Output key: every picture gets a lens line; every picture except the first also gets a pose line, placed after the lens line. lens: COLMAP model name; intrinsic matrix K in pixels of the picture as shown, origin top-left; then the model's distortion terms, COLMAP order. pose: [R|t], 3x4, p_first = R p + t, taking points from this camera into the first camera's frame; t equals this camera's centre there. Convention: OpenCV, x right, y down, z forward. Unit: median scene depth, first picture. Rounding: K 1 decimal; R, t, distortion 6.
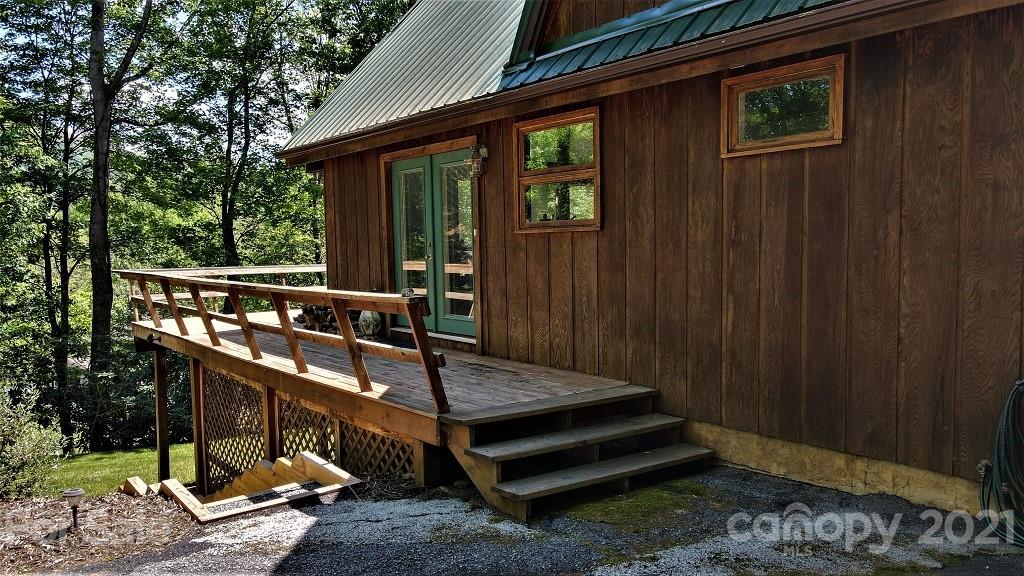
lens RADIAL K [[758.3, 0, 507.3], [0, 758.3, 308.8], [0, 0, 1]] dist [0.000232, 0.031853]
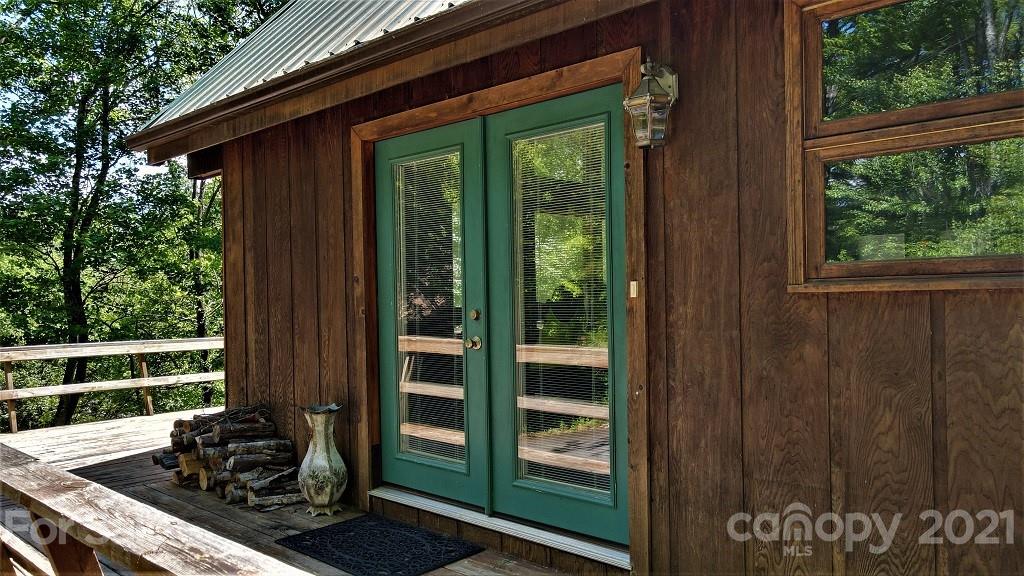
lens RADIAL K [[758.3, 0, 507.3], [0, 758.3, 308.8], [0, 0, 1]] dist [0.000232, 0.031853]
pose [[0.989806, 0.001195, 0.142419, -0.124846], [0.009411, 0.997231, -0.073774, -0.047047], [-0.142112, 0.074362, 0.987053, 0.470766]]
